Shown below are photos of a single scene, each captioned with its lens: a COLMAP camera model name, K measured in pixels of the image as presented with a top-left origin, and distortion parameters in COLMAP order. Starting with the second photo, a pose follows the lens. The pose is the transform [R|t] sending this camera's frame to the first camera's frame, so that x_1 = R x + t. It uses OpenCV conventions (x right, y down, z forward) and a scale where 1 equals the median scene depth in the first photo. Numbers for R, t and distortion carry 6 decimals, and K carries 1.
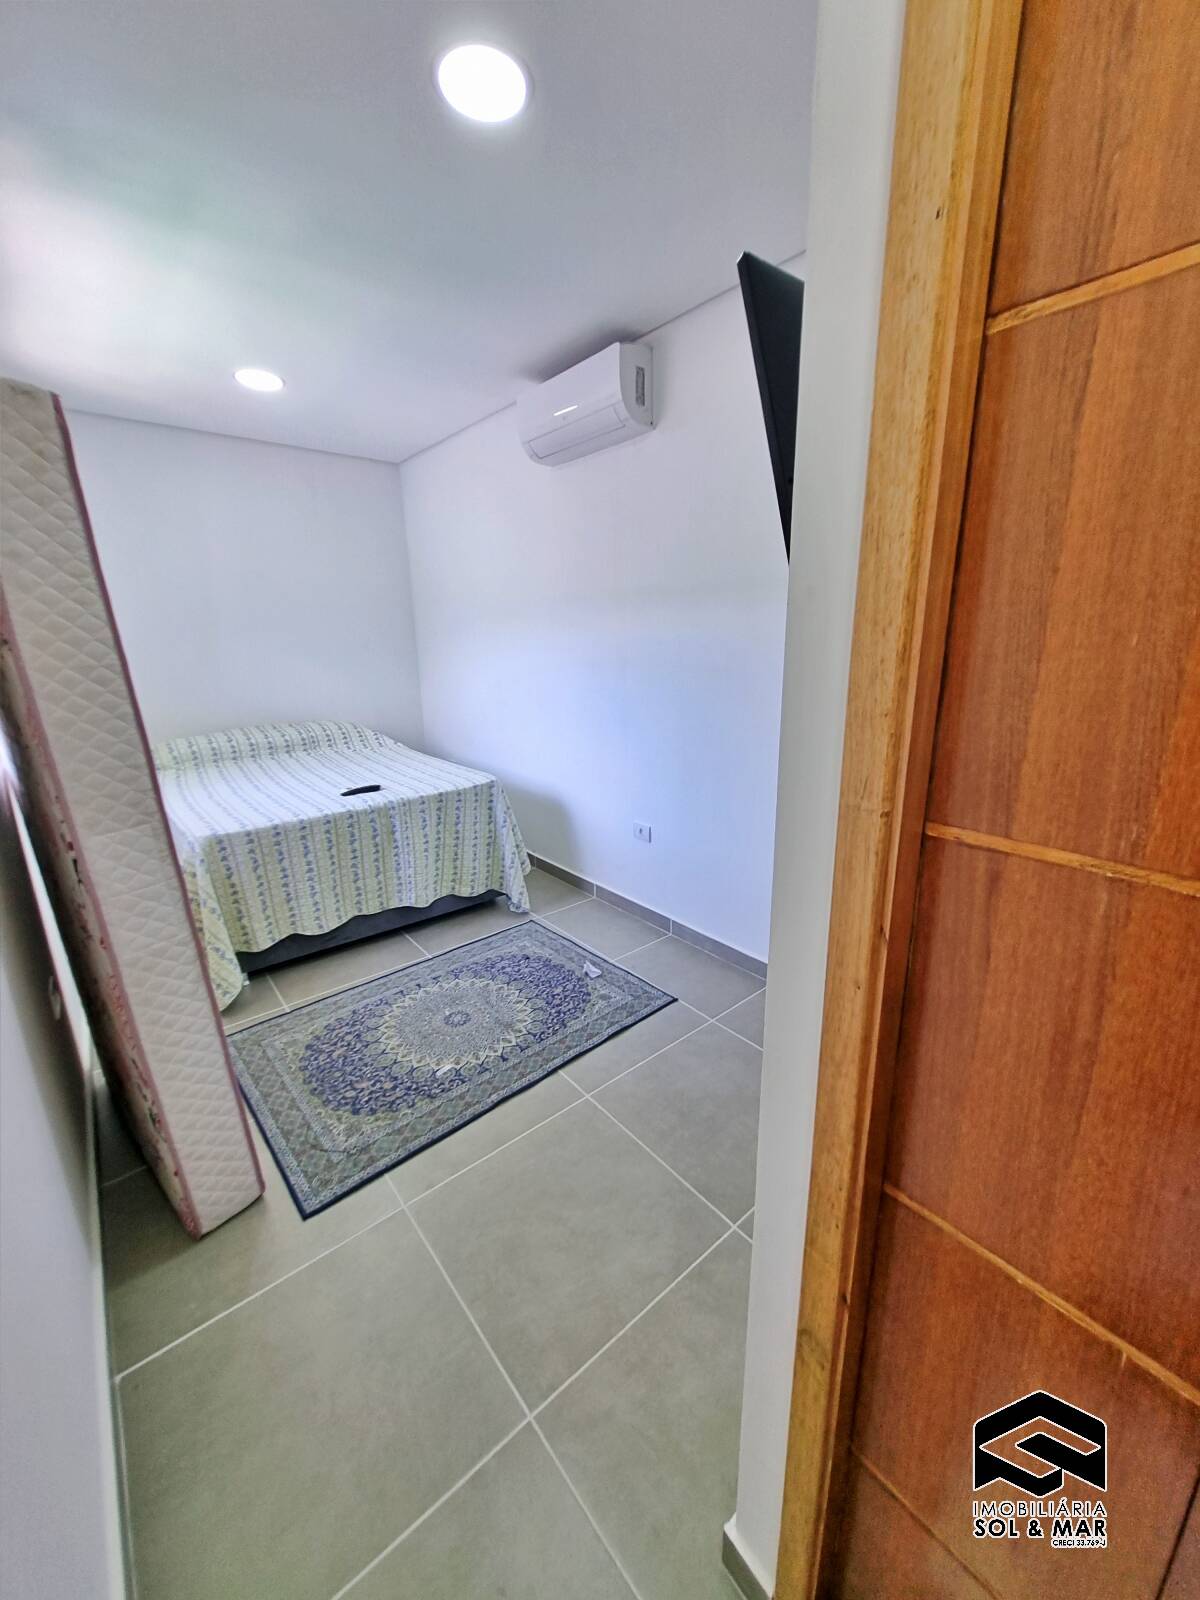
lens RADIAL K [[629.1, 0, 628.6], [0, 629.1, 806.7], [0, 0, 1]] dist [0.019144, -0.007223]
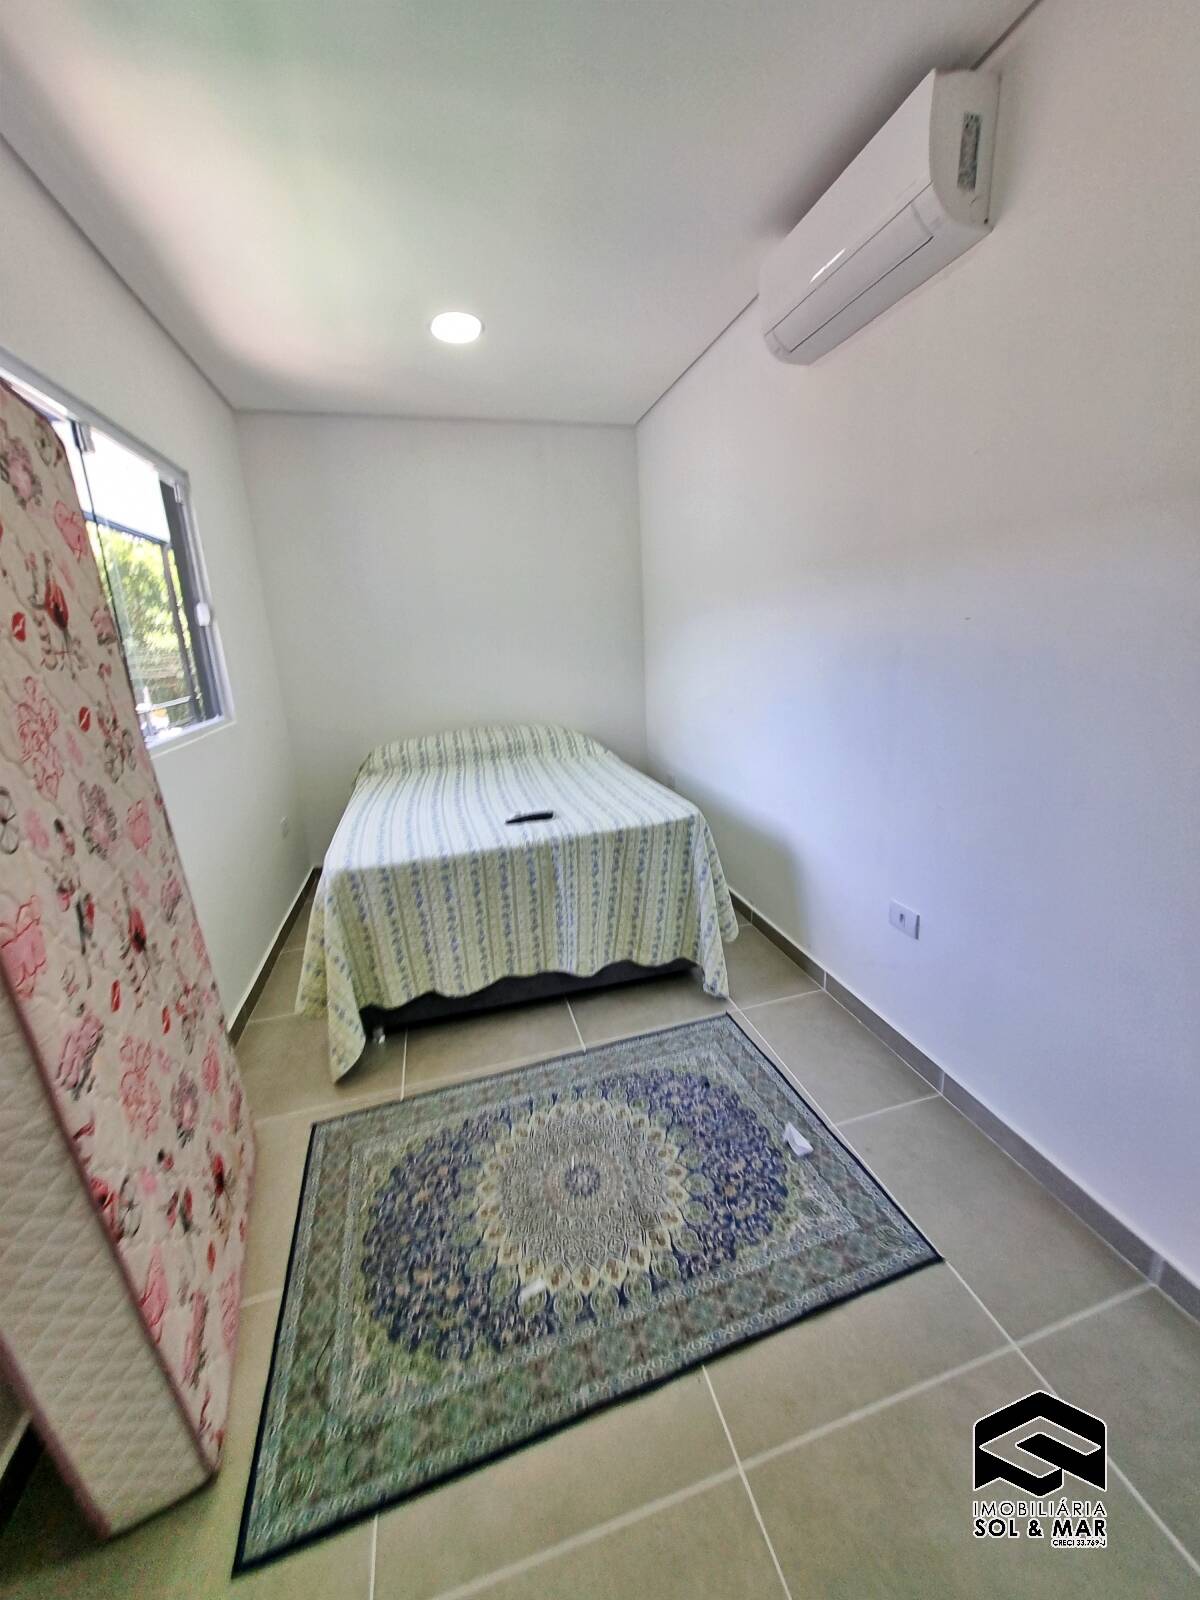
lens RADIAL K [[629.1, 0, 628.6], [0, 629.1, 806.7], [0, 0, 1]] dist [0.019144, -0.007223]
pose [[0.913631, 0.081361, -0.398321, 0.013521], [-0.076675, 0.996671, 0.027710, -0.081478], [0.399249, 0.005225, 0.916827, 0.347071]]
